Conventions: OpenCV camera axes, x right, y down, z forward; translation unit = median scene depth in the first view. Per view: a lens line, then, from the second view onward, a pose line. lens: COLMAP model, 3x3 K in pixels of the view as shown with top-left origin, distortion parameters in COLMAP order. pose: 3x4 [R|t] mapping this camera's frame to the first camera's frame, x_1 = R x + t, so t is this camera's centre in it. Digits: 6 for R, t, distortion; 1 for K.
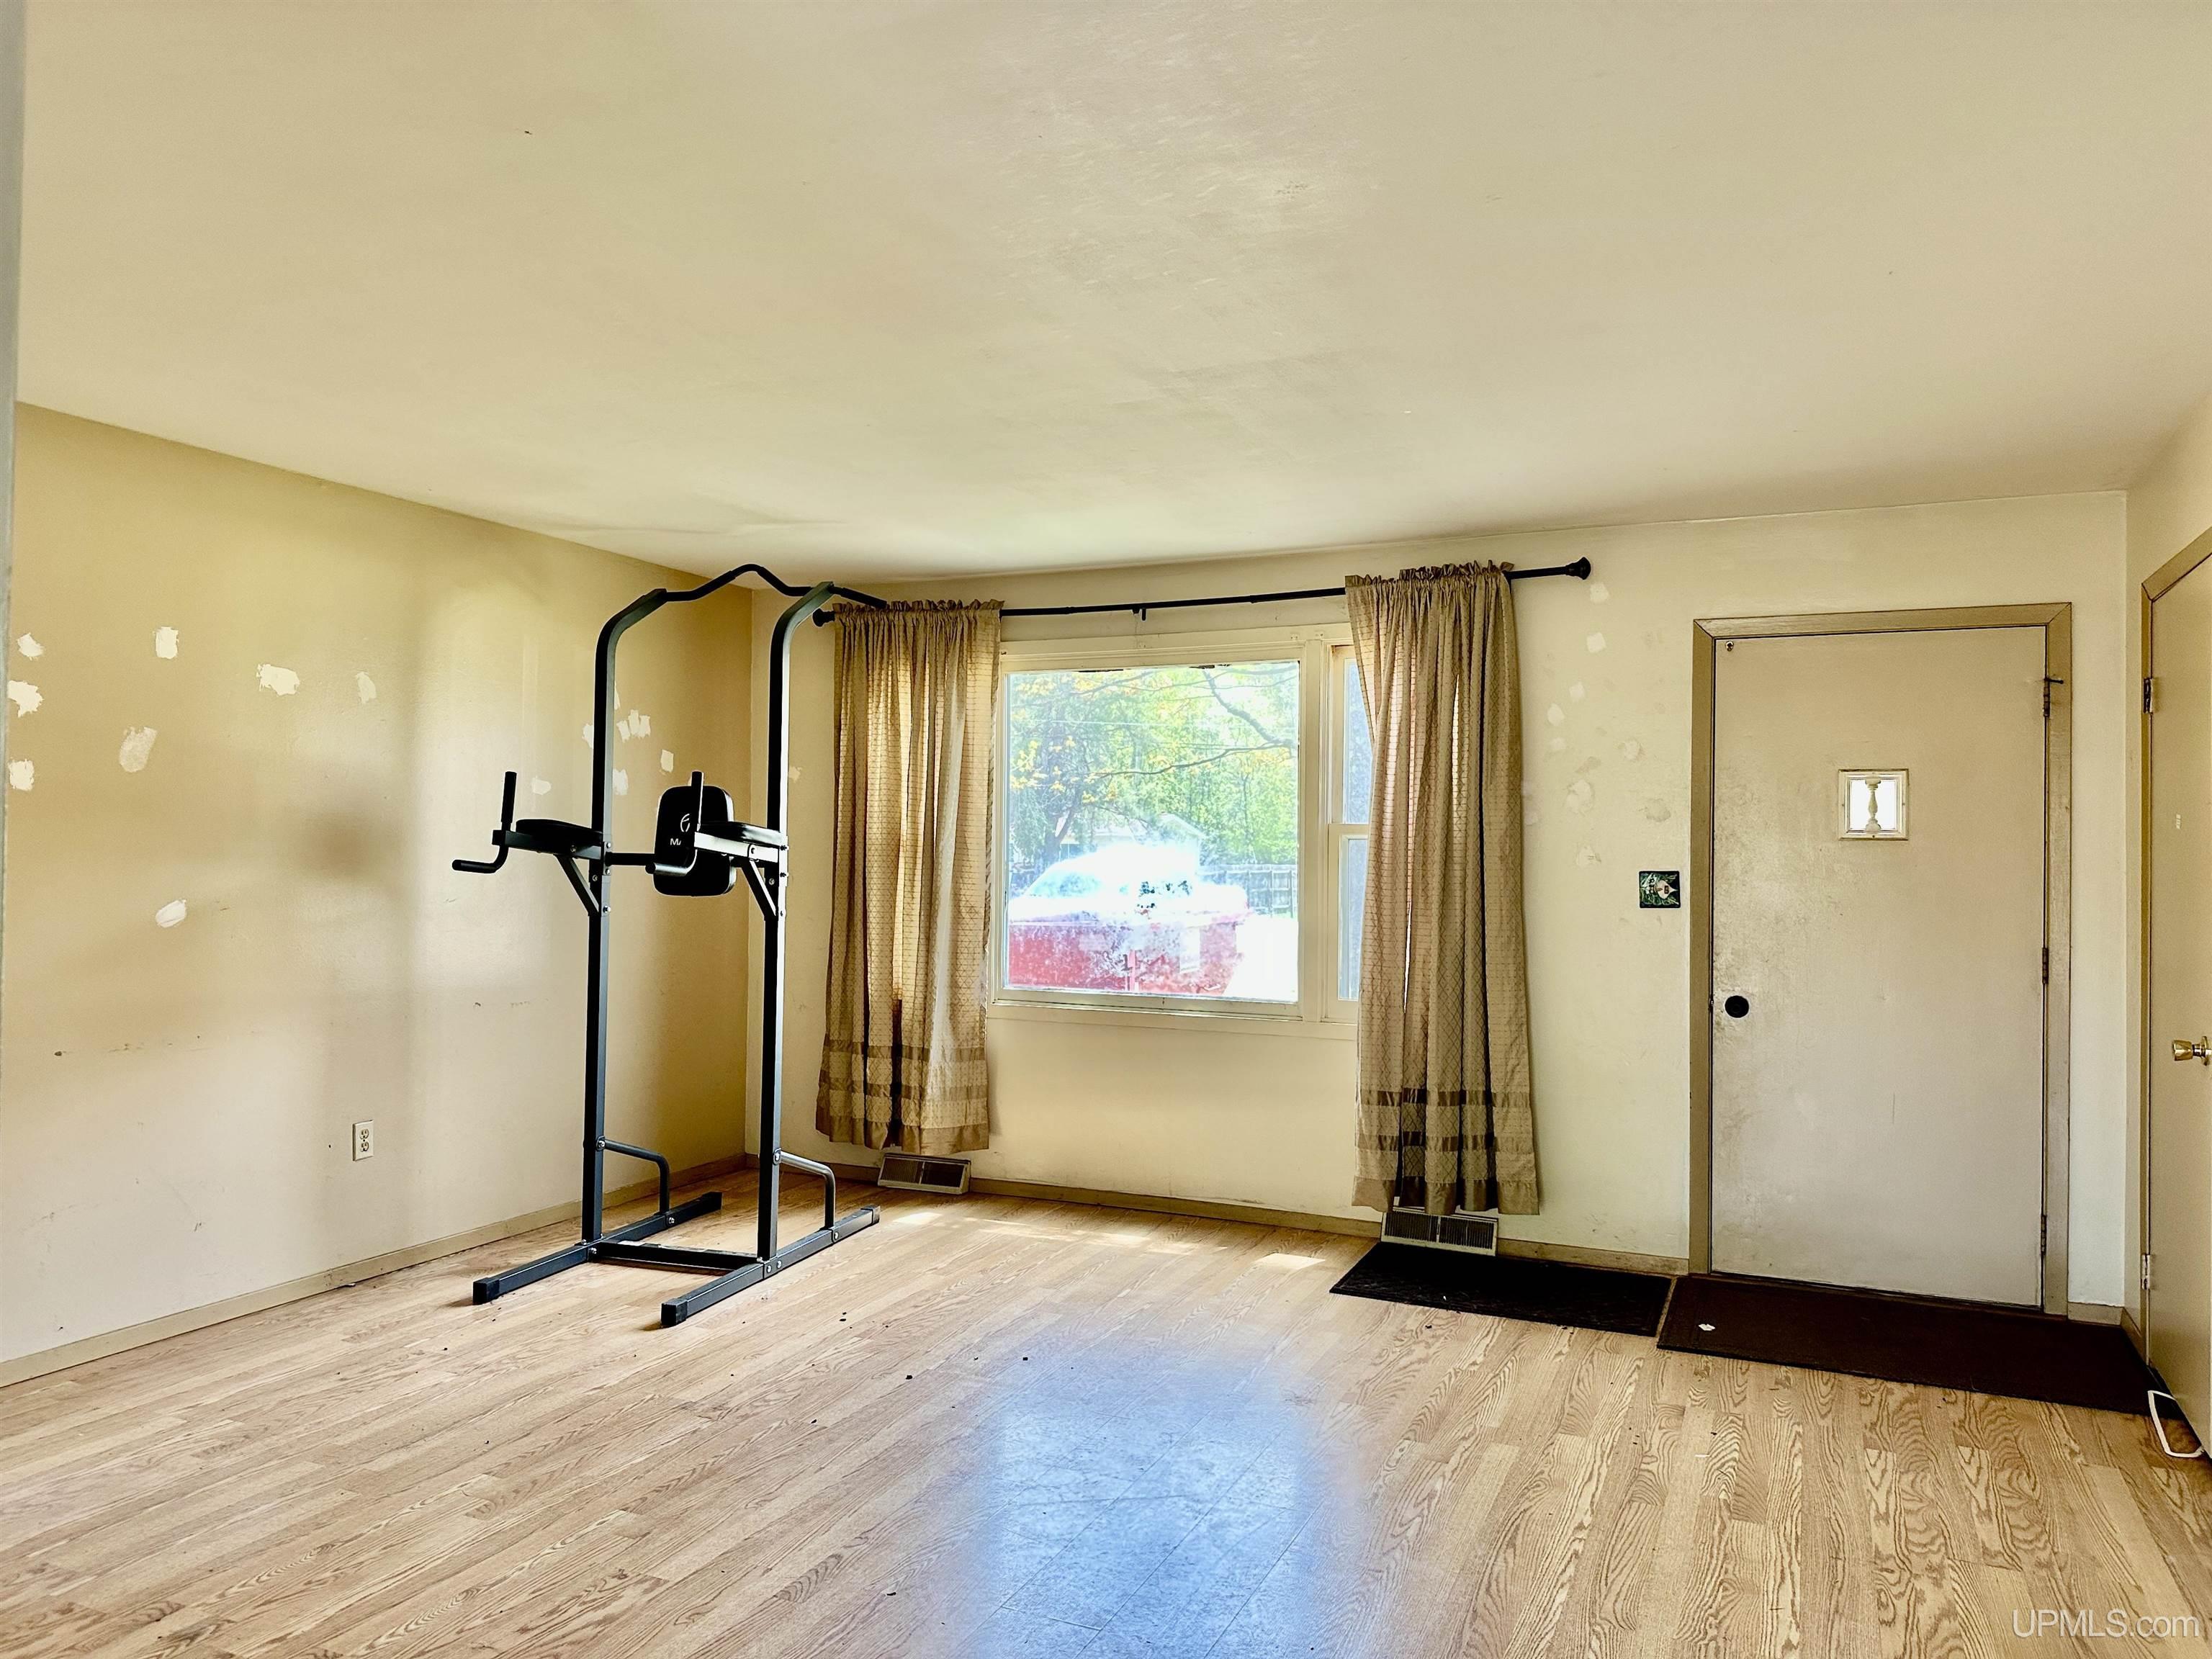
lens RADIAL K [[1619.8, 0, 1038.7], [0, 1619.8, 825.9], [0, 0, 1]] dist [0.092801, -0.133427]
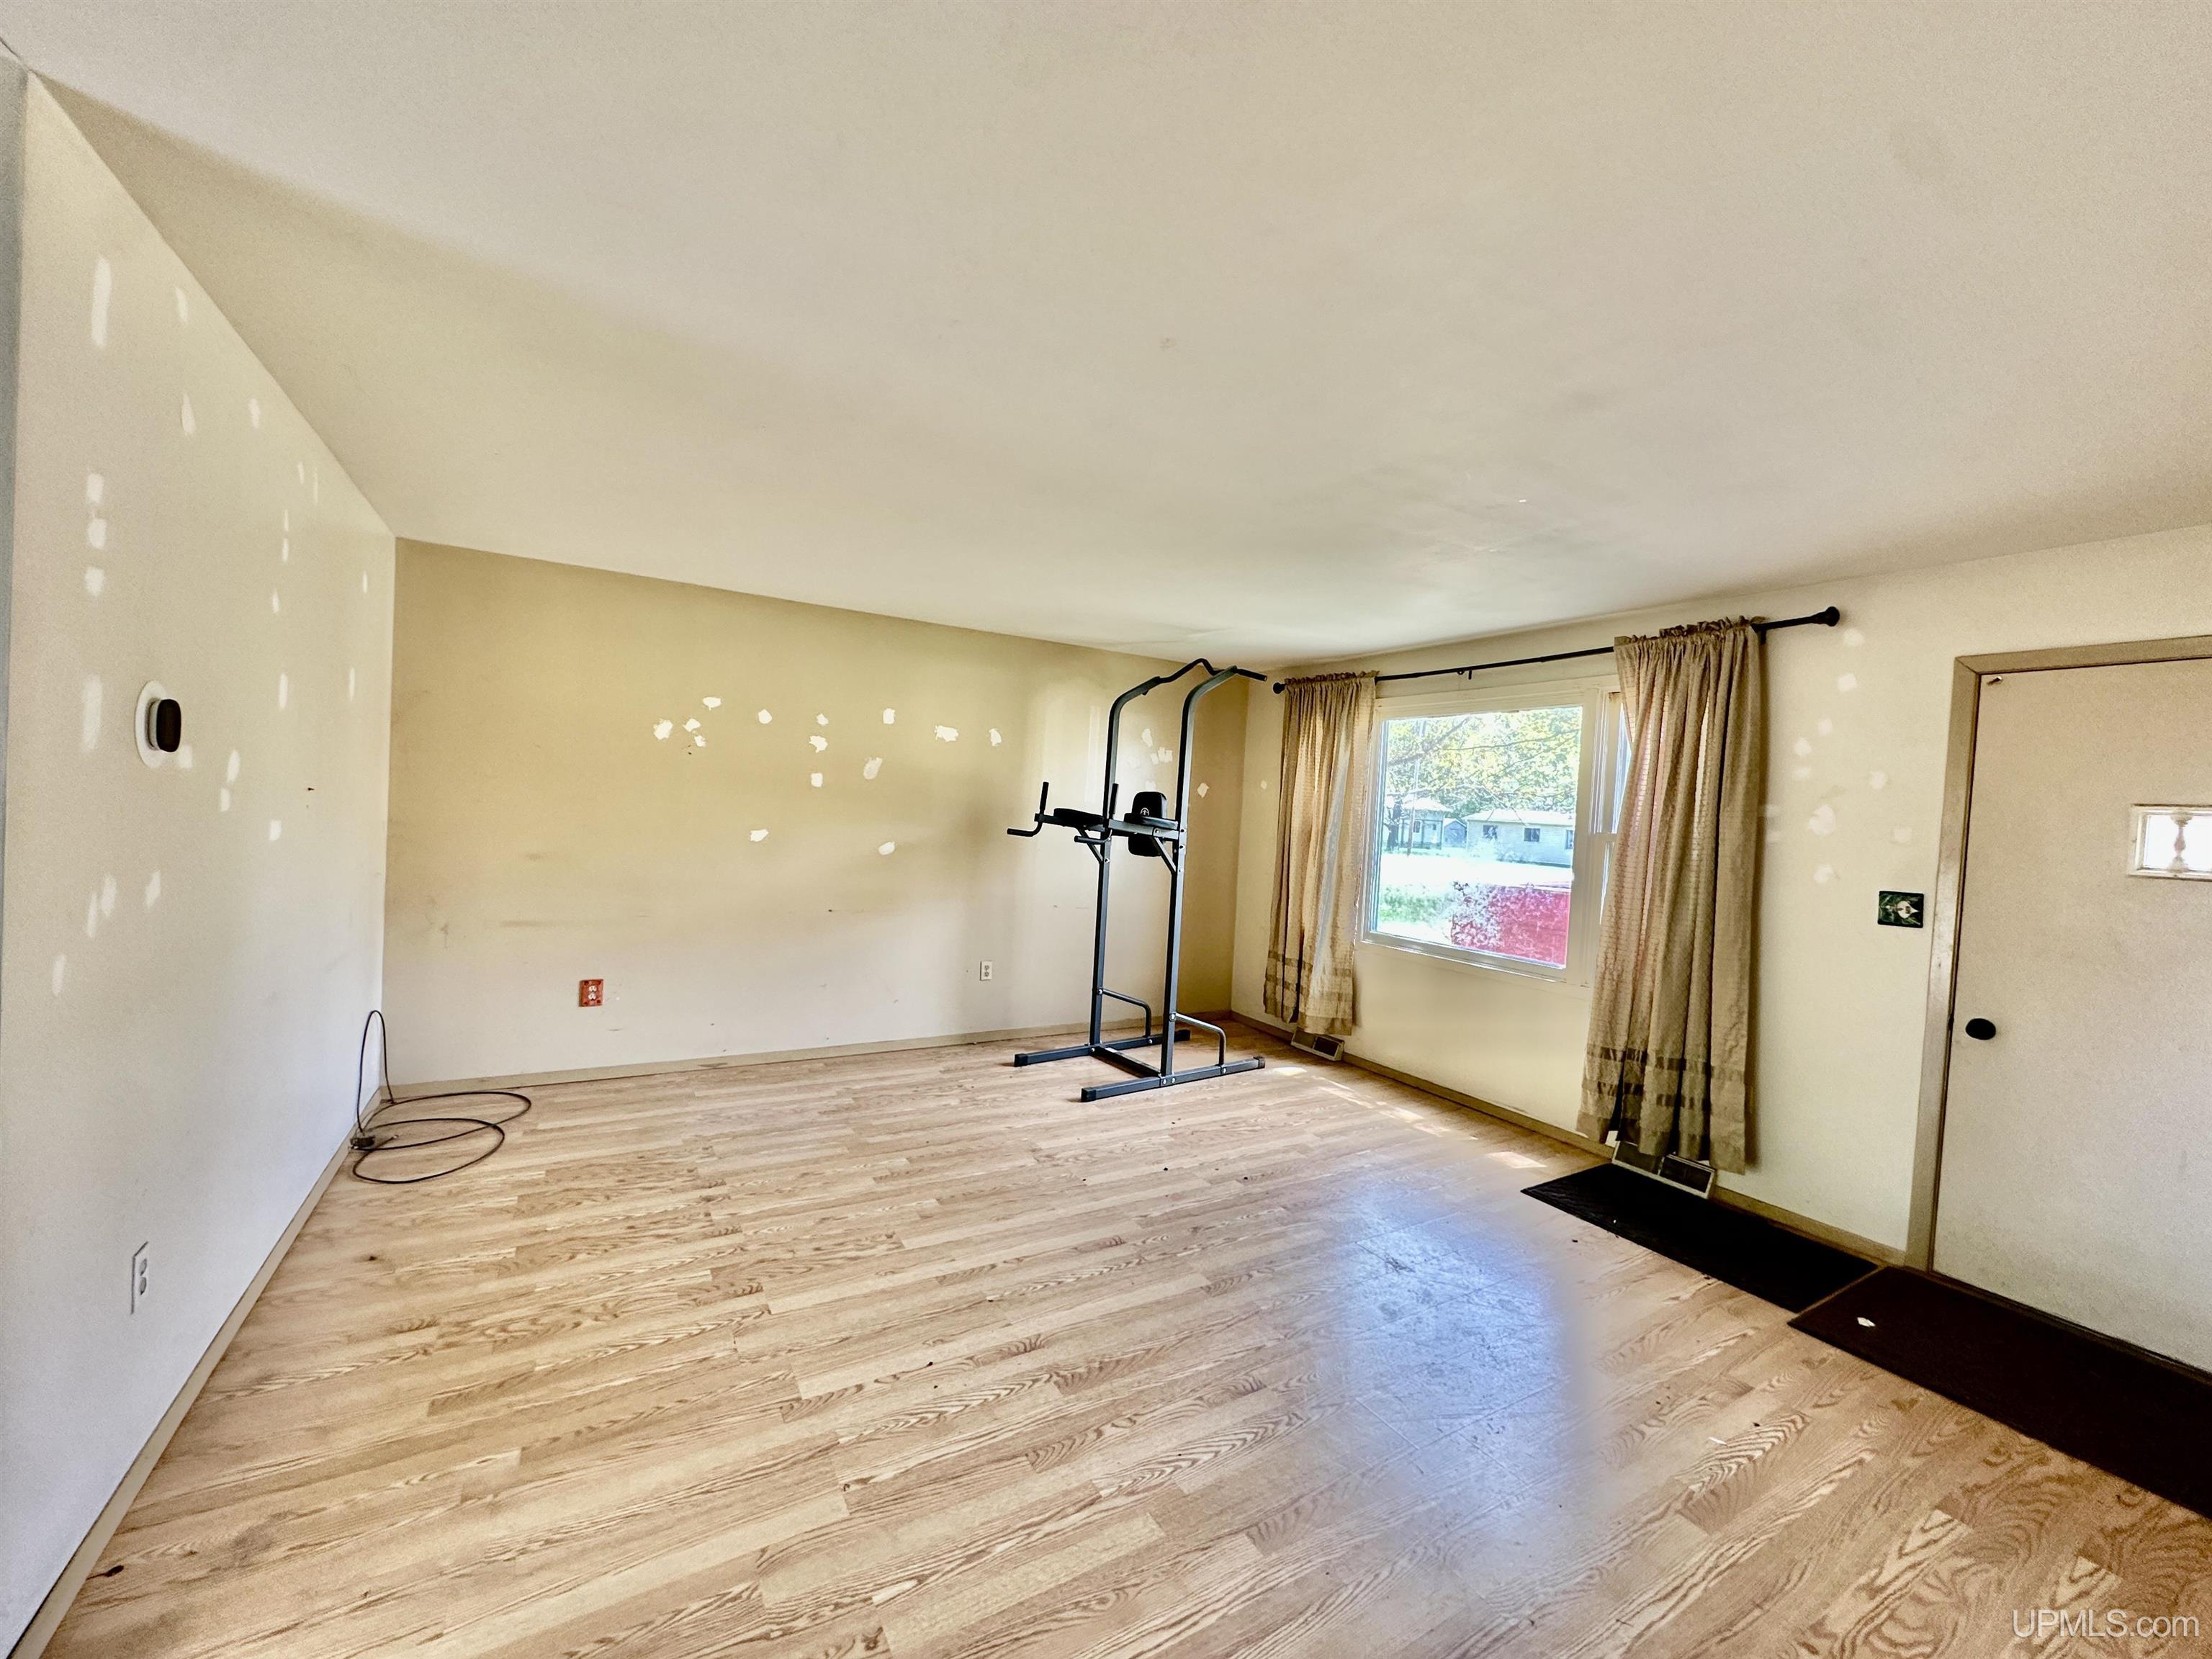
lens RADIAL K [[889.0, 0, 1106.8], [0, 889.0, 829.1], [0, 0, 1]] dist [-0.003161, 0.000371]
pose [[0.811062, 0.048343, -0.582960, 0.290480], [-0.035311, 0.998808, 0.033701, -0.015107], [0.583894, -0.006749, 0.811802, 0.219470]]
